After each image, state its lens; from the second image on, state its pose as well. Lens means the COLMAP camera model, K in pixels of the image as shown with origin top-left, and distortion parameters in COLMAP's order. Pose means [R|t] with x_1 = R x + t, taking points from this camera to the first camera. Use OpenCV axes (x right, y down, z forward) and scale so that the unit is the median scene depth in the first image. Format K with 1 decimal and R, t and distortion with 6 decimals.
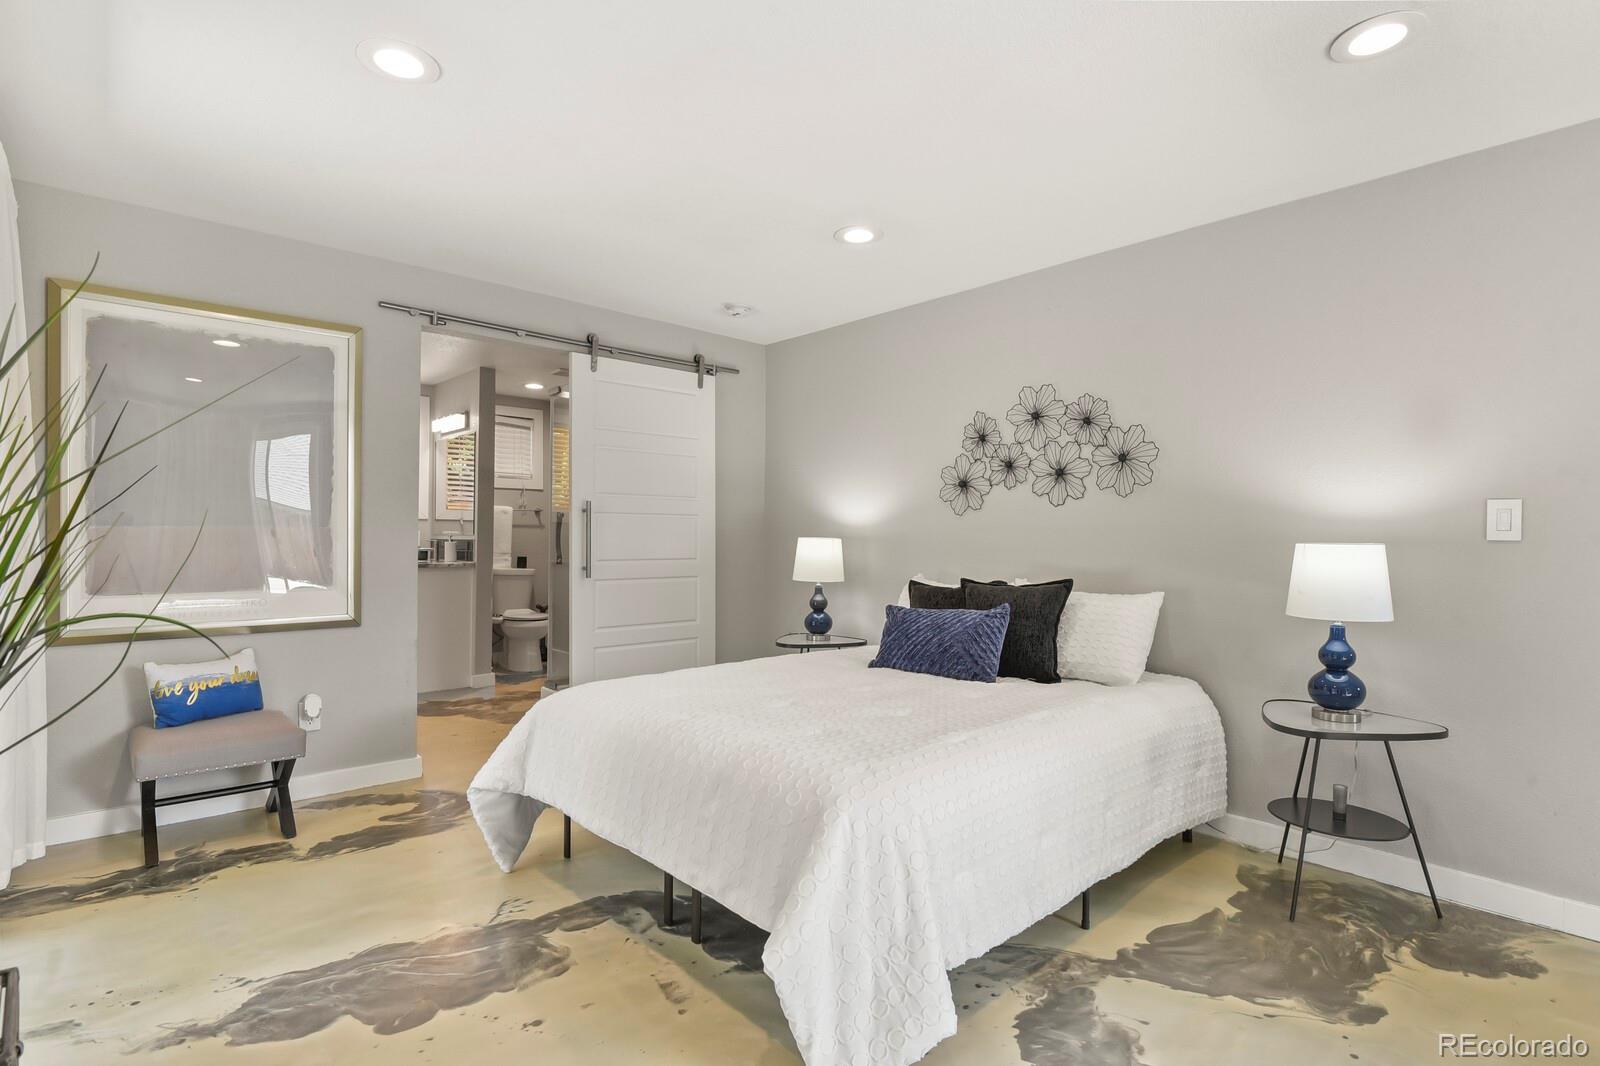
lens RADIAL K [[775.6, 0, 802.7], [0, 775.6, 539.0], [0, 0, 1]] dist [-0.003570, -0.007380]
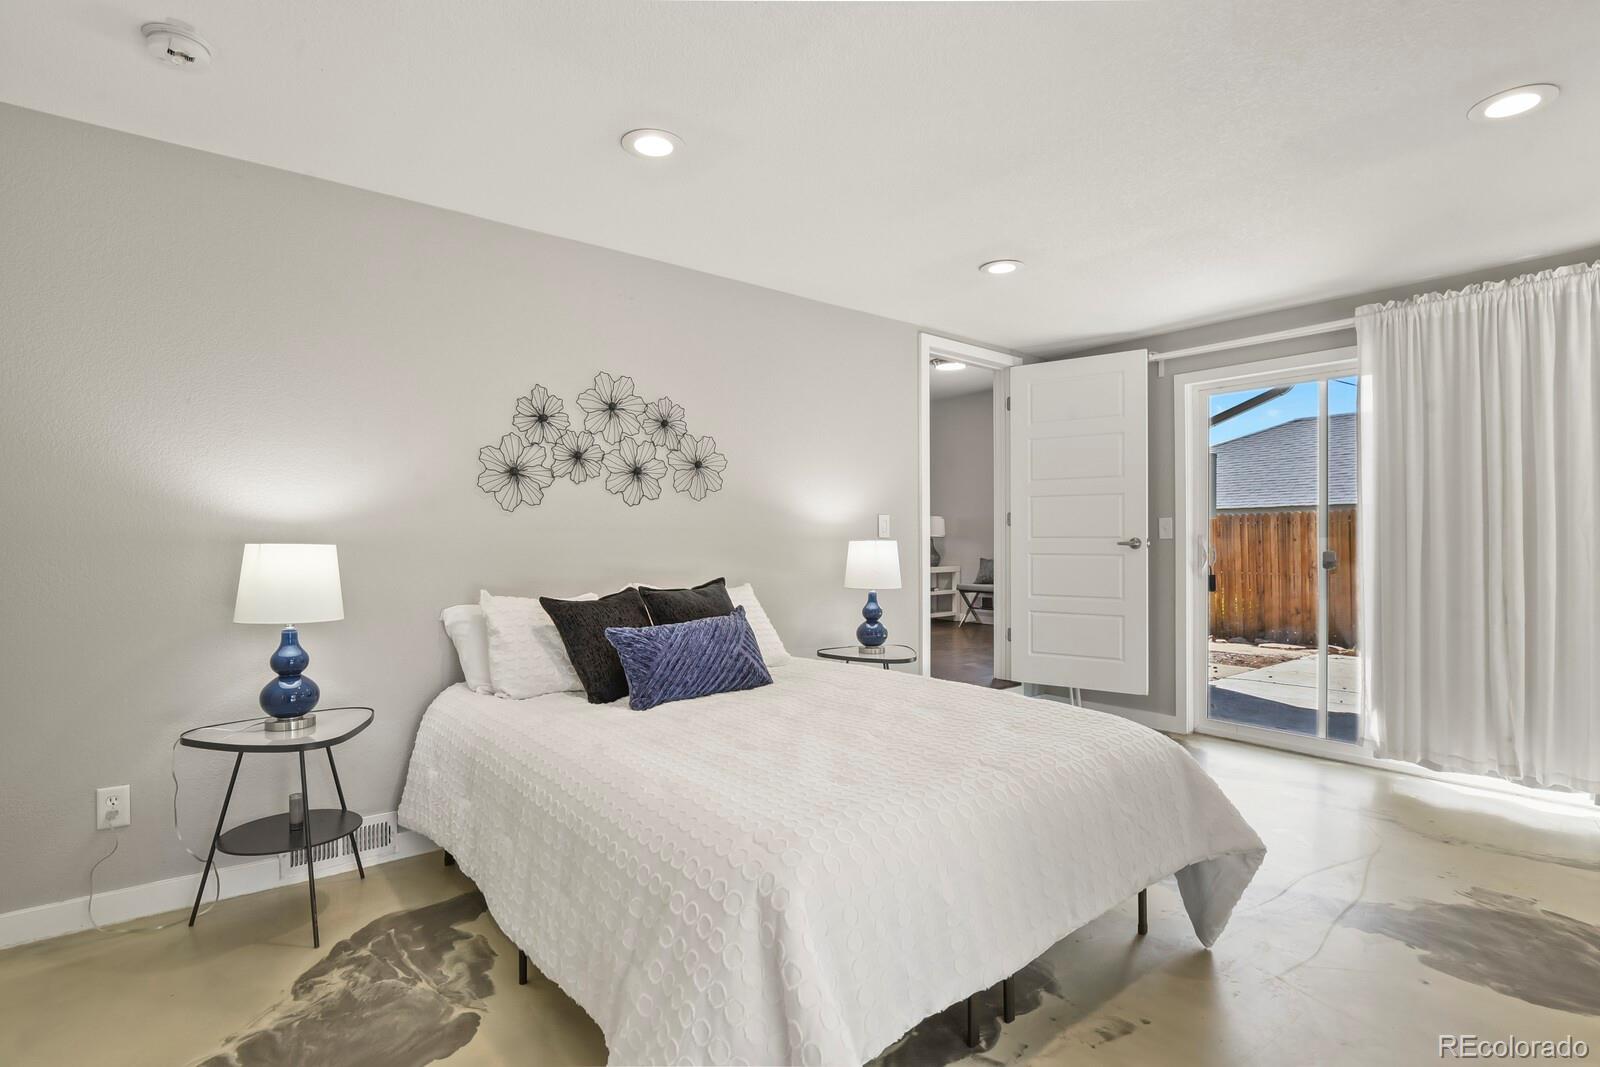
lens RADIAL K [[785.8, 0, 800.0], [0, 785.8, 533.5], [0, 0, 1]] dist [0.003476, -0.000079]
pose [[0.054572, -0.000561, 0.998510, -0.612364], [0.010341, 0.999947, -0.000003, -0.005773], [-0.998456, 0.010326, 0.054575, 0.716859]]
